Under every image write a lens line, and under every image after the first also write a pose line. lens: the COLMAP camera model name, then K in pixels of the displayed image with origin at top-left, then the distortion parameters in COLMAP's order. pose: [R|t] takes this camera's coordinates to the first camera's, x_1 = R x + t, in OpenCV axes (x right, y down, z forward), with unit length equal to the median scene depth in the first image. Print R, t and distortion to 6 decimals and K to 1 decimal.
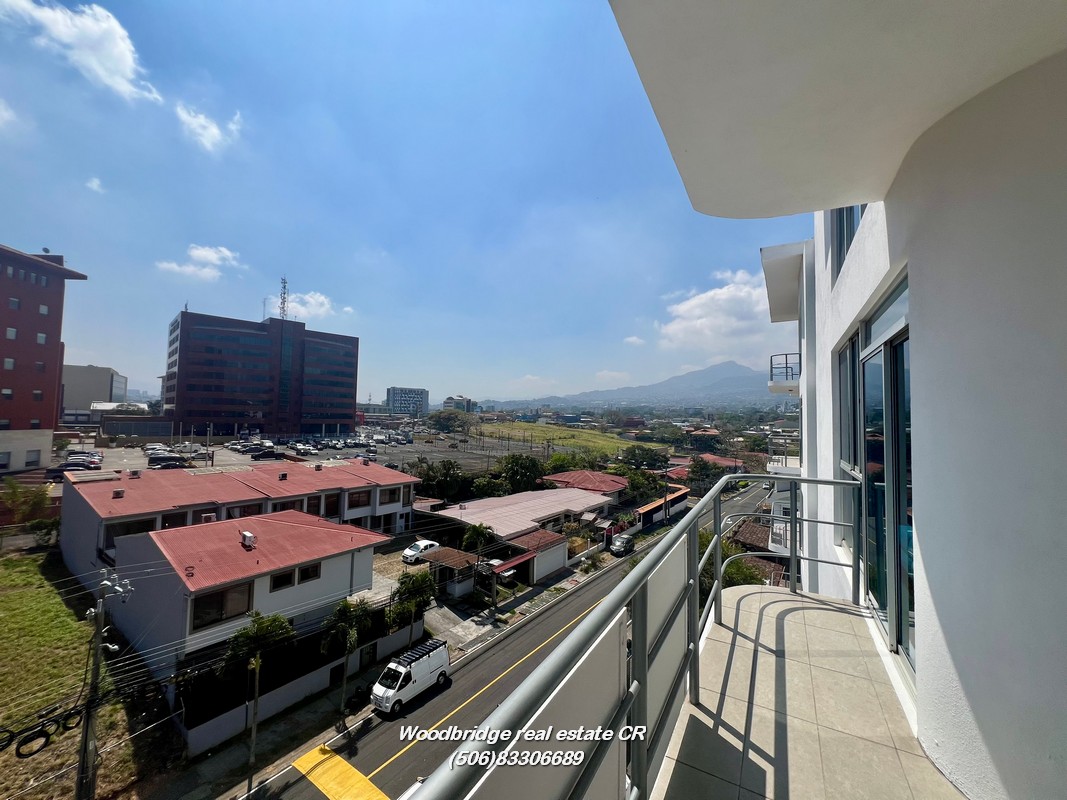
lens RADIAL K [[427.5, 0, 527.5], [0, 427.5, 399.9], [0, 0, 1]] dist [-0.004024, 0.001688]
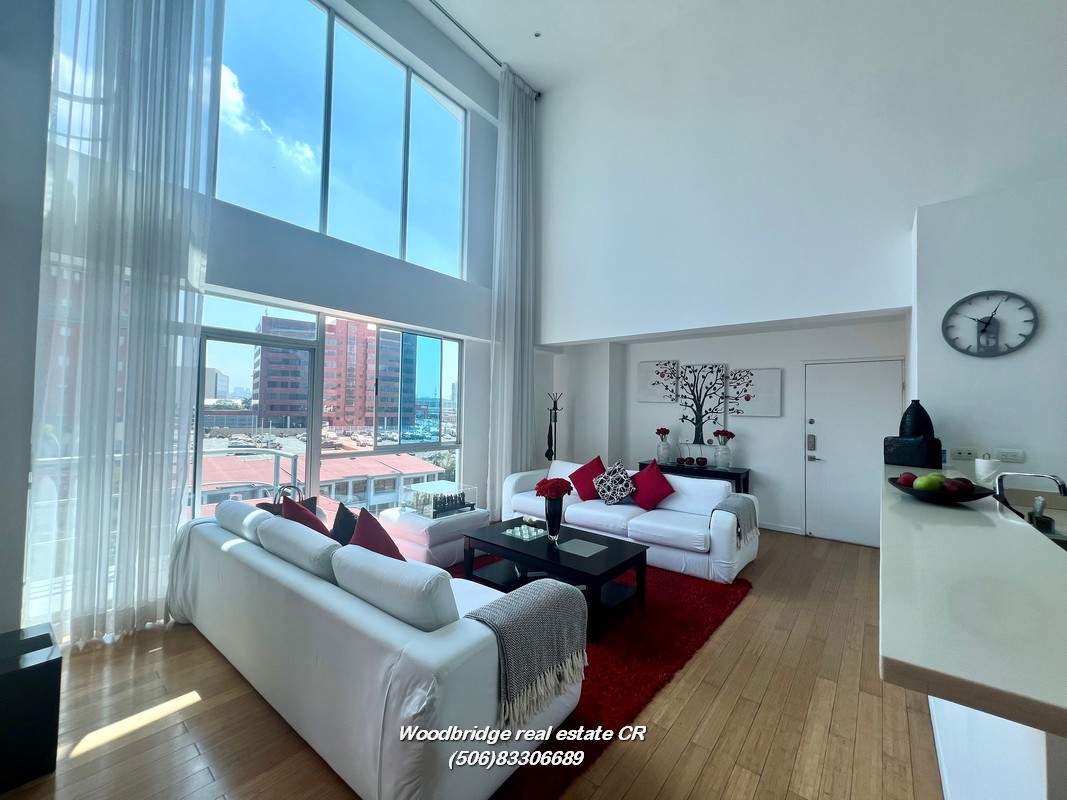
lens RADIAL K [[427.5, 0, 528.3], [0, 427.5, 396.5], [0, 0, 1]] dist [-0.004024, 0.001688]
pose [[0.988578, -0.007843, -0.150505, 0.161313], [0.008988, 0.999936, 0.006933, 0.002846], [0.150441, -0.008207, 0.988585, -0.006708]]
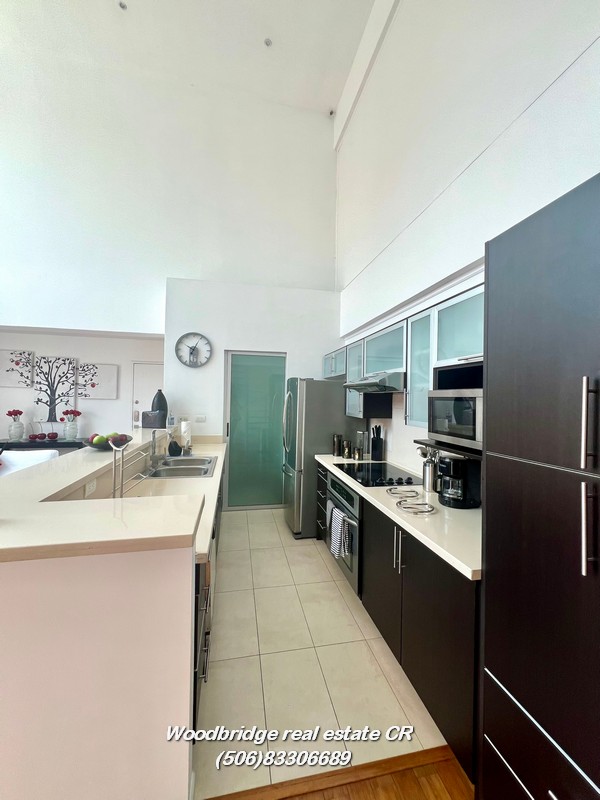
lens RADIAL K [[320.2, 0, 301.9], [0, 320.2, 397.1], [0, 0, 1]] dist [-0.003021, 0.000456]
pose [[0.733210, -0.008284, 0.679952, 0.186490], [-0.029069, 0.998630, 0.043512, 0.001117], [-0.679380, -0.051669, 0.731965, -0.025490]]
